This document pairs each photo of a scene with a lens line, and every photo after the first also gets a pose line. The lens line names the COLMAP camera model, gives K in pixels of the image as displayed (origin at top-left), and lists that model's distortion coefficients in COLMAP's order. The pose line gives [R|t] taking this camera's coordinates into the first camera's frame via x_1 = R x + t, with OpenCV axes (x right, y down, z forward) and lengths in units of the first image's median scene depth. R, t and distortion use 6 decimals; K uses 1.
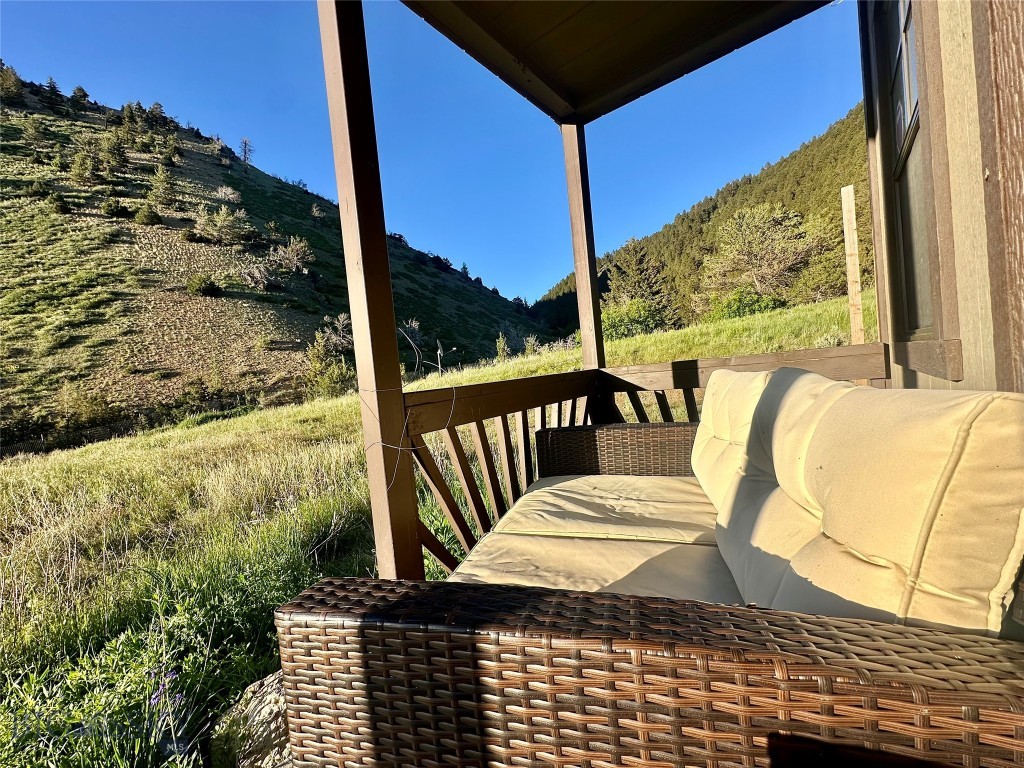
lens RADIAL K [[410.1, 0, 512.2], [0, 410.1, 384.0], [0, 0, 1]] dist [-0.001764, 0.000590]
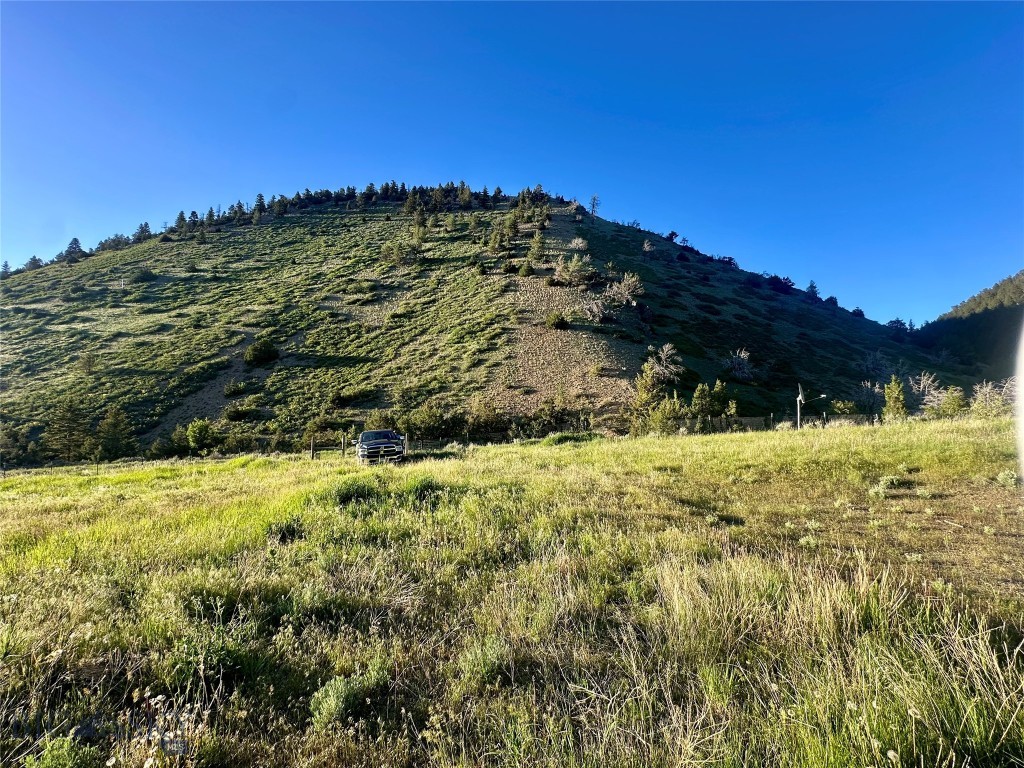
lens RADIAL K [[410.1, 0, 511.5], [0, 410.1, 383.6], [0, 0, 1]] dist [-0.001764, 0.000590]
pose [[0.746624, 0.067815, -0.661781, -0.015277], [-0.110078, 0.993671, -0.022365, -0.005627], [0.656076, 0.089546, 0.749364, 0.000561]]
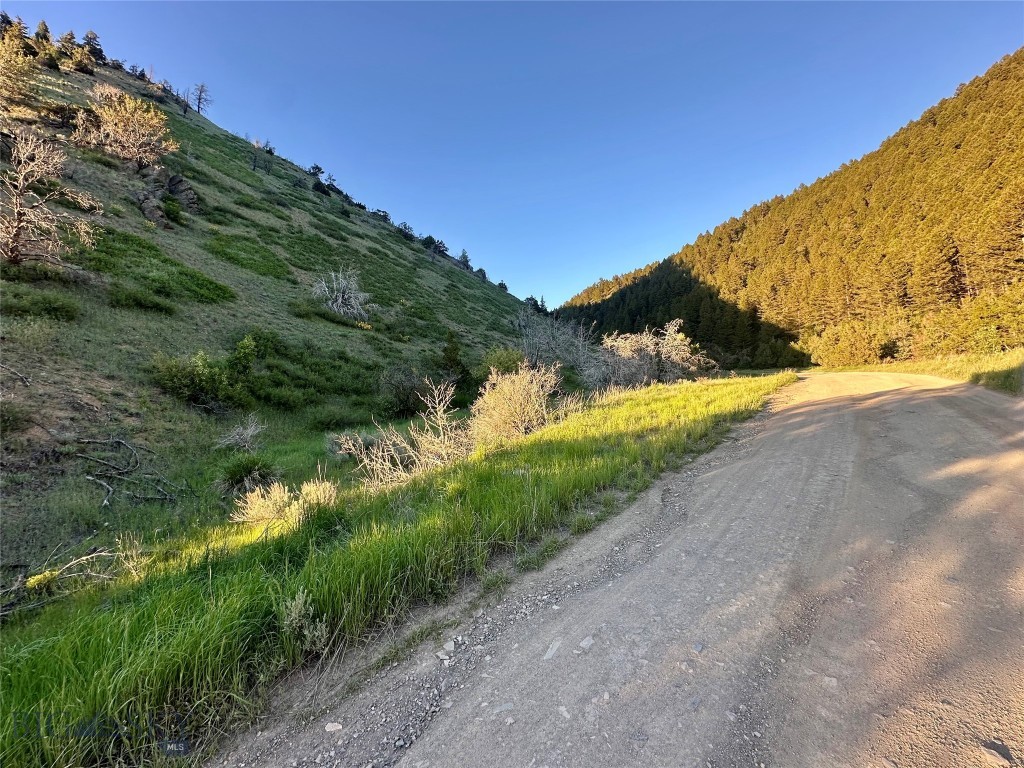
lens RADIAL K [[410.1, 0, 511.9], [0, 410.1, 384.9], [0, 0, 1]] dist [-0.001764, 0.000590]
pose [[0.998323, 0.056136, 0.014140, -0.042176], [-0.055210, 0.996726, -0.059077, -0.001748], [-0.017410, 0.058197, 0.998153, 0.418577]]
